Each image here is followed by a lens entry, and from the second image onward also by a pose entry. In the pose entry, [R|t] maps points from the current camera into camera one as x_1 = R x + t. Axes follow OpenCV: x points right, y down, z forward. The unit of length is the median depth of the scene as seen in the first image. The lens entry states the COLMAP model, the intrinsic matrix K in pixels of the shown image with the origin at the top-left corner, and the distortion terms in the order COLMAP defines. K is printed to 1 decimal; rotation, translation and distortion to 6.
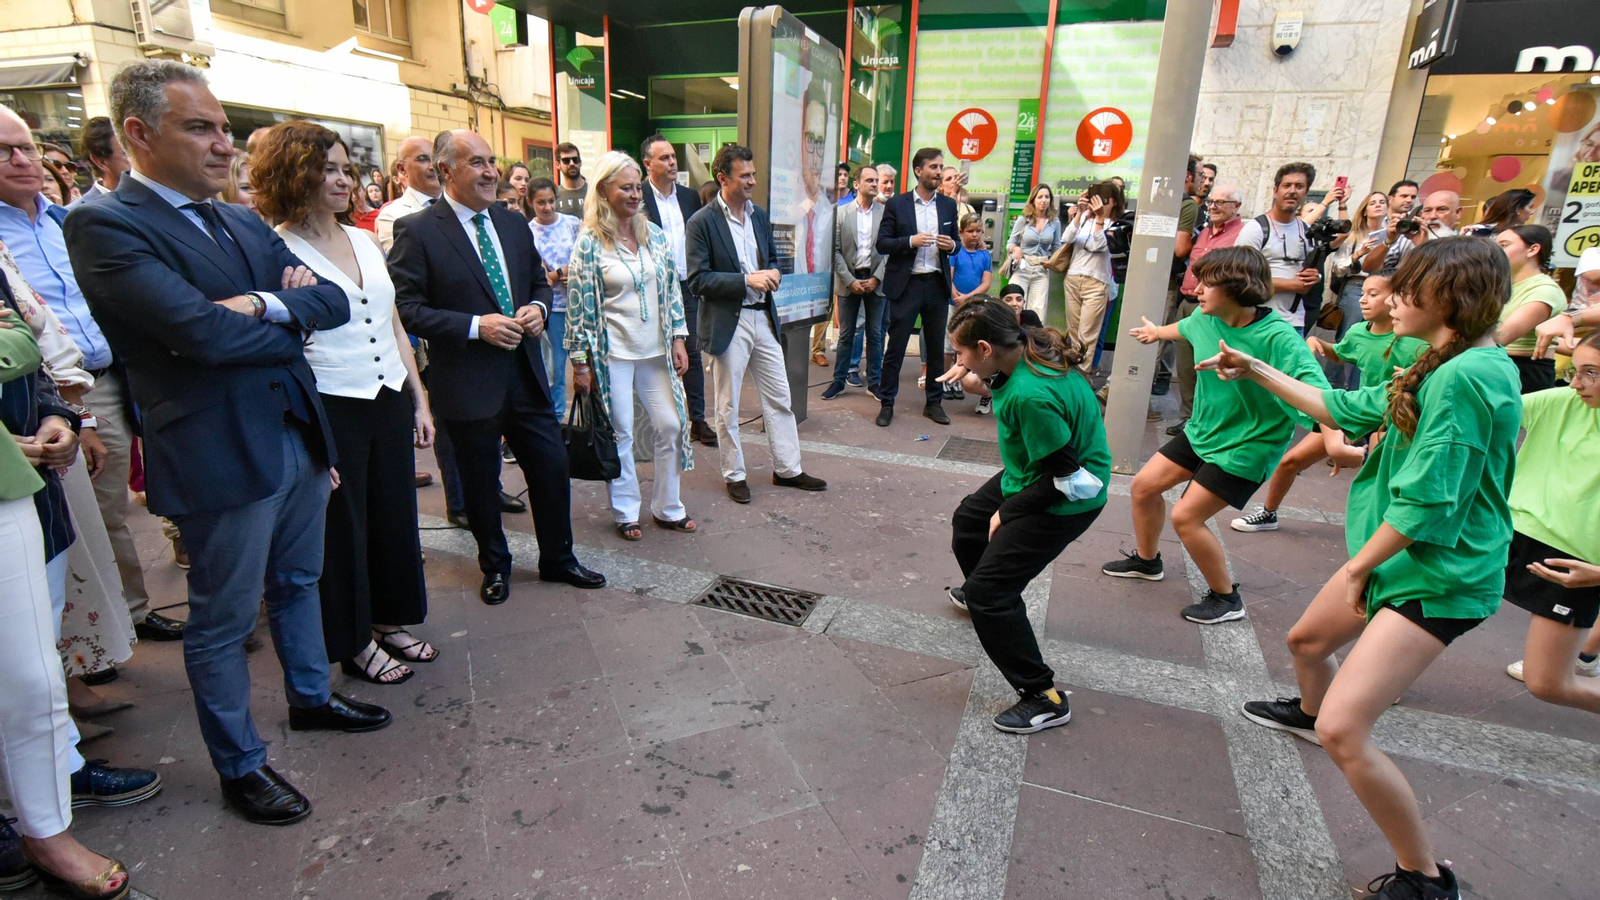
lens RADIAL K [[770.9, 0, 800.9], [0, 770.9, 473.7], [0, 0, 1]] dist [-0.004567, -0.000060]
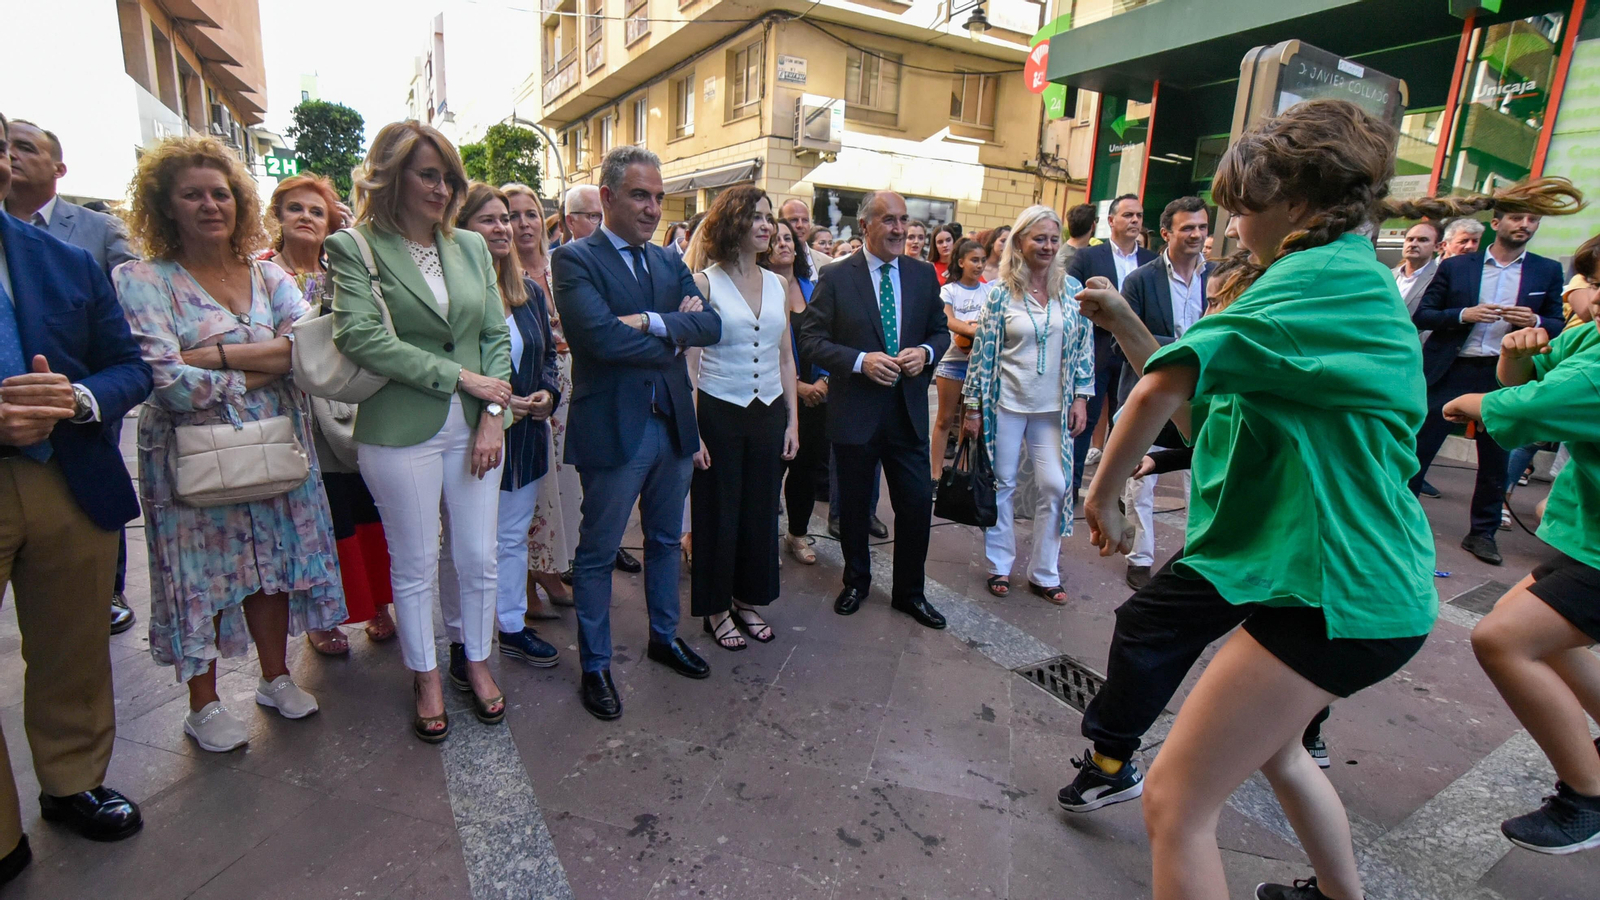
lens RADIAL K [[770.9, 0, 800.9], [0, 770.9, 473.7], [0, 0, 1]] dist [-0.004567, -0.000060]
pose [[0.786786, 0.167110, -0.594173, 0.164852], [-0.214037, 0.976787, -0.008702, -0.003144], [0.578927, 0.134022, 0.804290, 0.057502]]
